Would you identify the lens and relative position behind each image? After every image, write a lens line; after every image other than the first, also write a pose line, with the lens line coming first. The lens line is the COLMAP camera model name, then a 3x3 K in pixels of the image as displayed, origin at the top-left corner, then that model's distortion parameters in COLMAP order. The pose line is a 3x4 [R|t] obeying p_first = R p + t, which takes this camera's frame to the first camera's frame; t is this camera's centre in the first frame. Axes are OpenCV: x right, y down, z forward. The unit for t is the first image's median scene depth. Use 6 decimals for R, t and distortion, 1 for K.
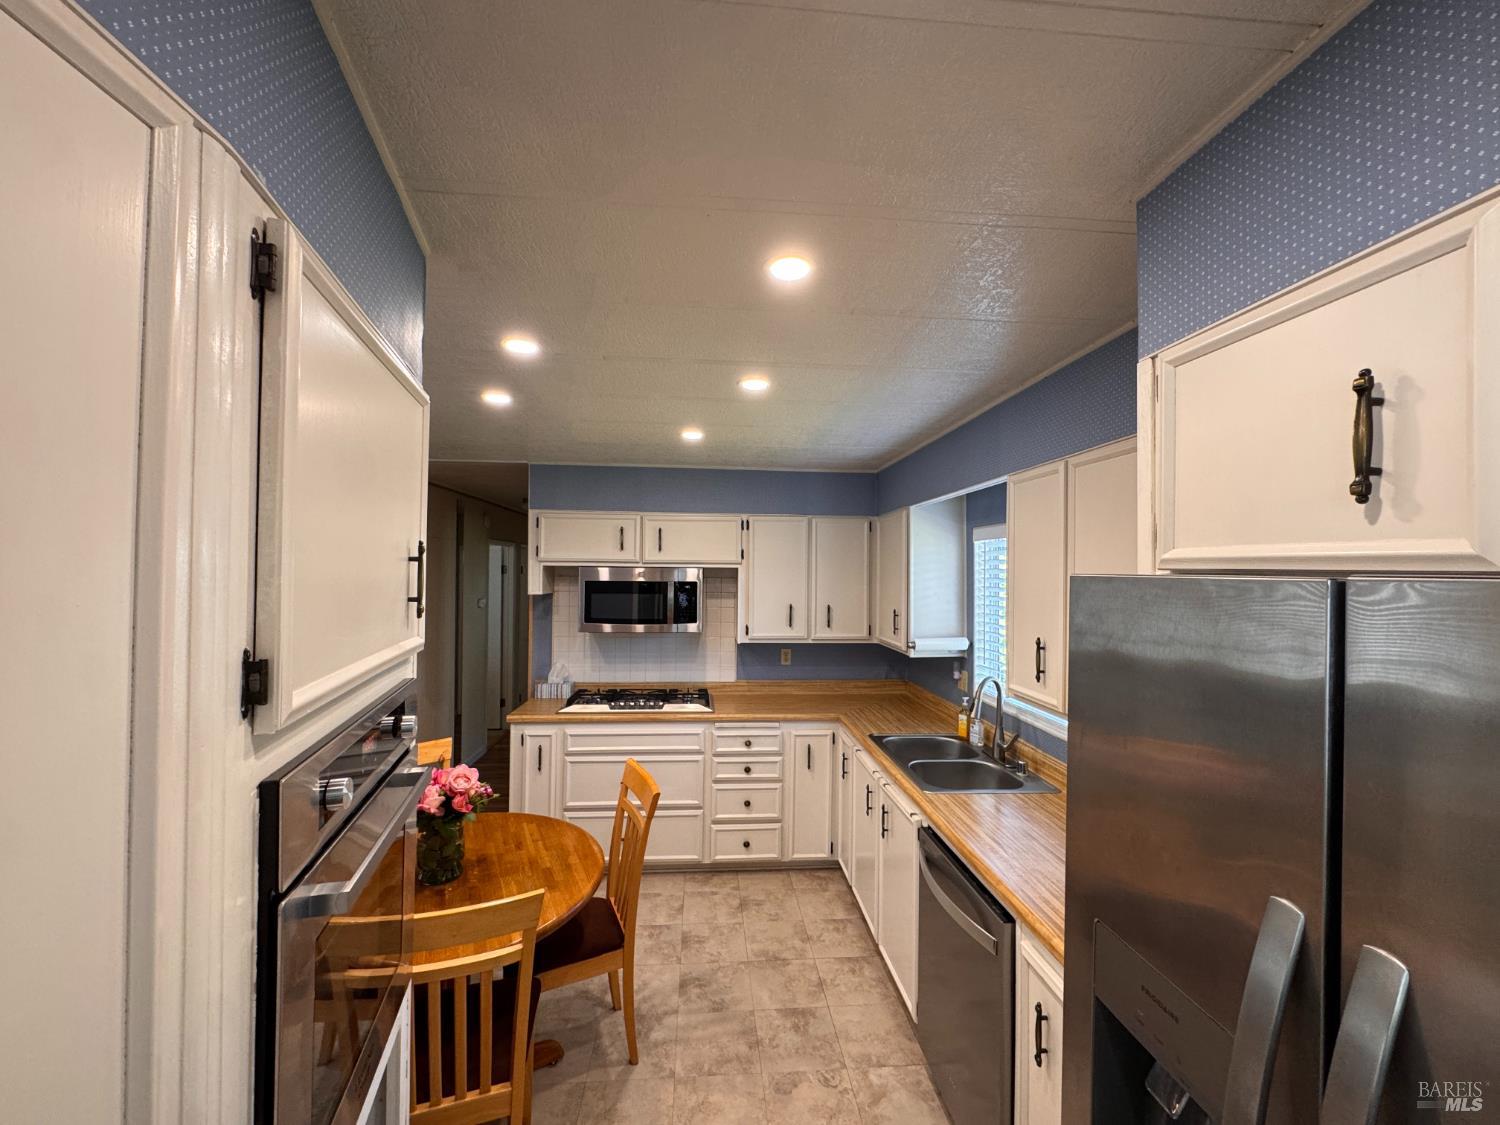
lens RADIAL K [[602.0, 0, 747.3], [0, 602.0, 562.6], [0, 0, 1]] dist [-0.003751, 0.000656]
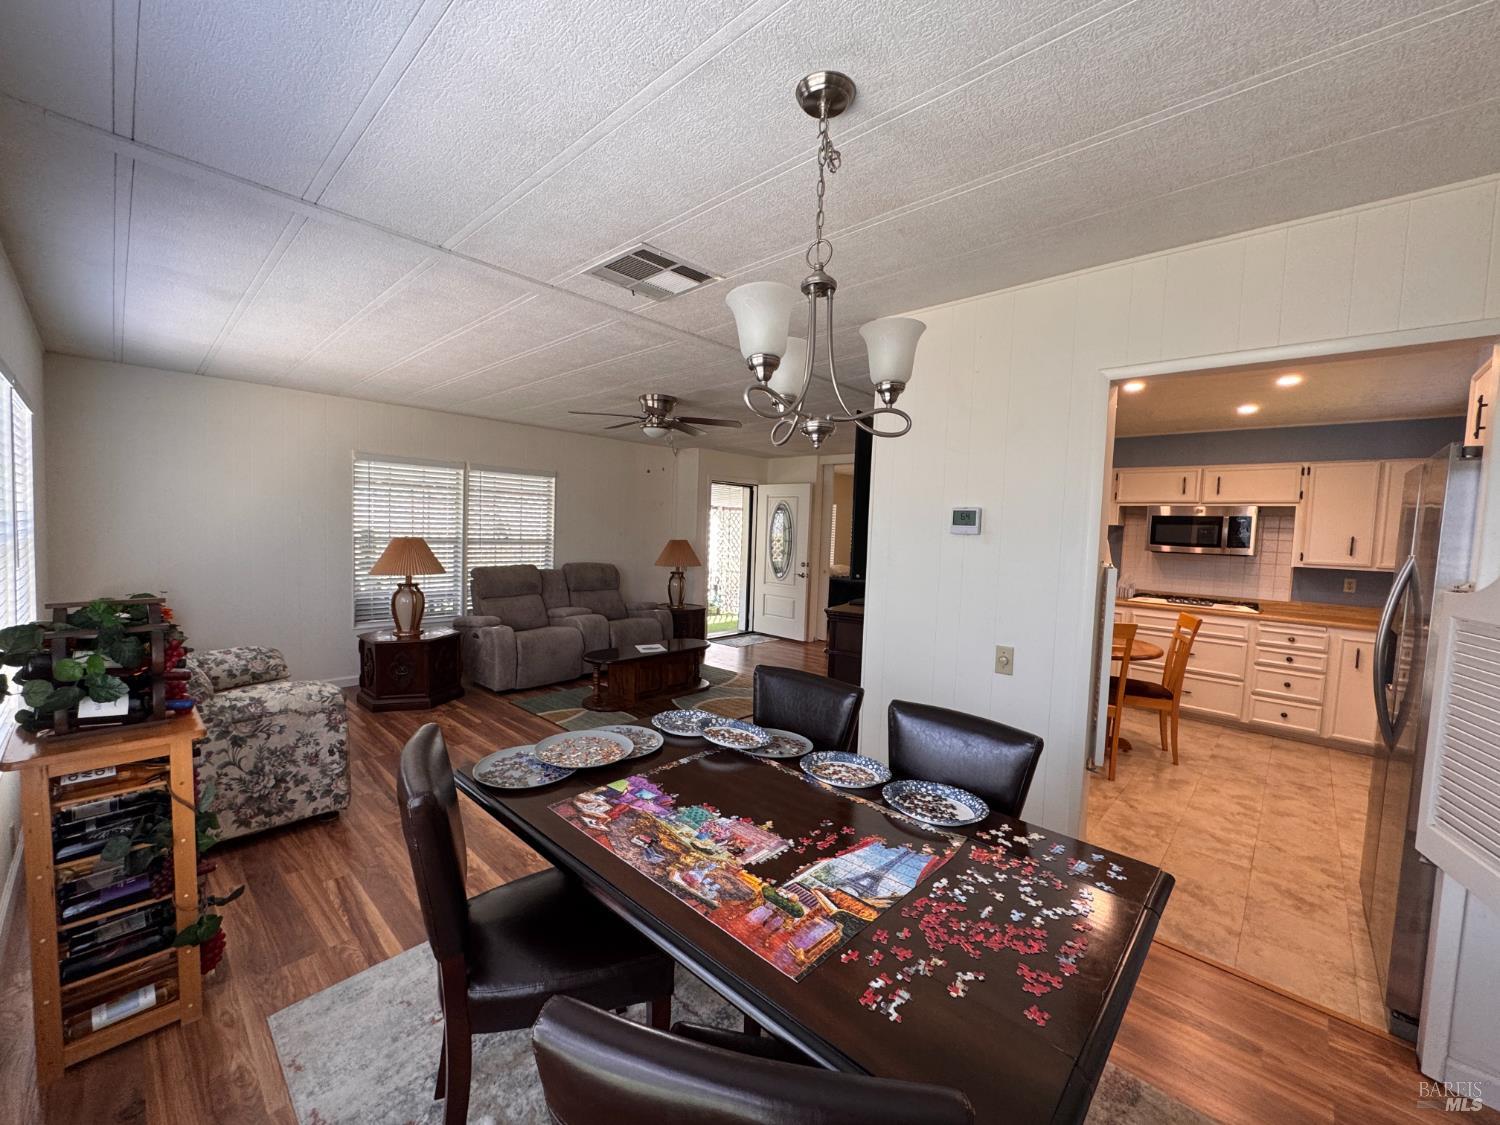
lens RADIAL K [[602.0, 0, 750.3], [0, 602.0, 561.3], [0, 0, 1]] dist [-0.003751, 0.000656]
pose [[0.677469, 0.056447, -0.733383, 0.171242], [-0.017227, 0.997995, 0.060900, 0.082138], [0.735350, -0.028624, 0.677083, -0.835324]]
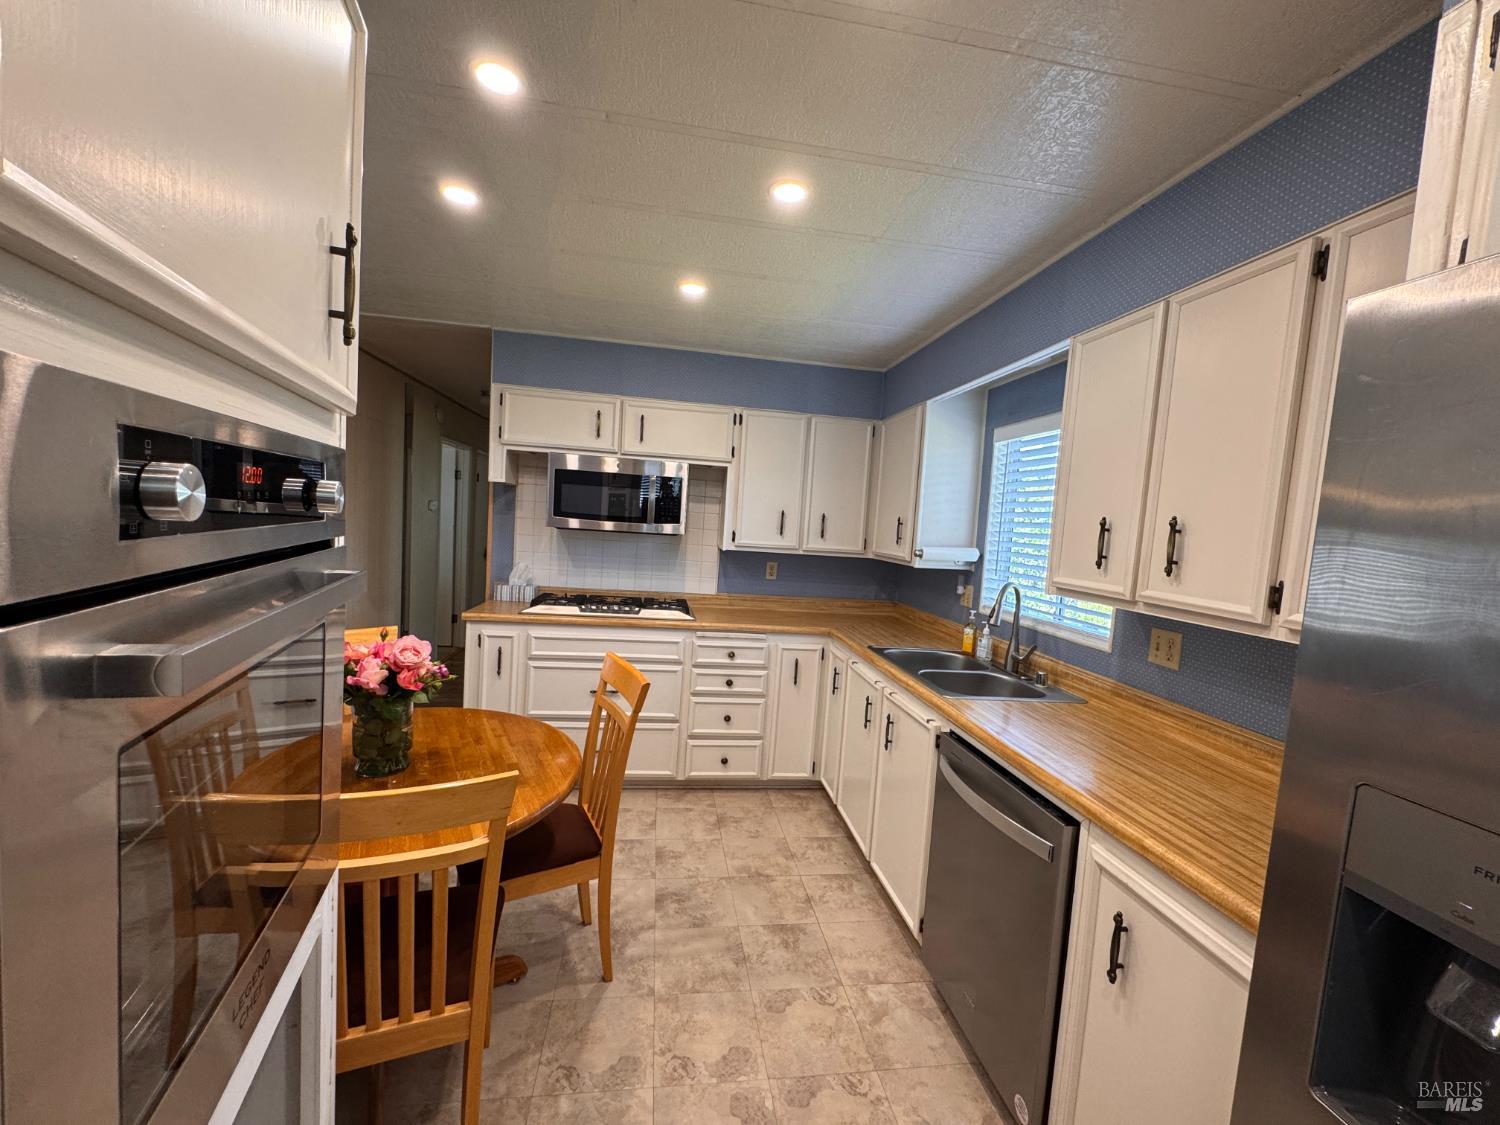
lens RADIAL K [[602.0, 0, 746.9], [0, 602.0, 563.0], [0, 0, 1]] dist [-0.003751, 0.000656]
pose [[0.996294, 0.049314, 0.070470, -0.053446], [-0.055201, 0.994919, 0.084195, 0.093182], [-0.065960, -0.087773, 0.993954, 0.109964]]
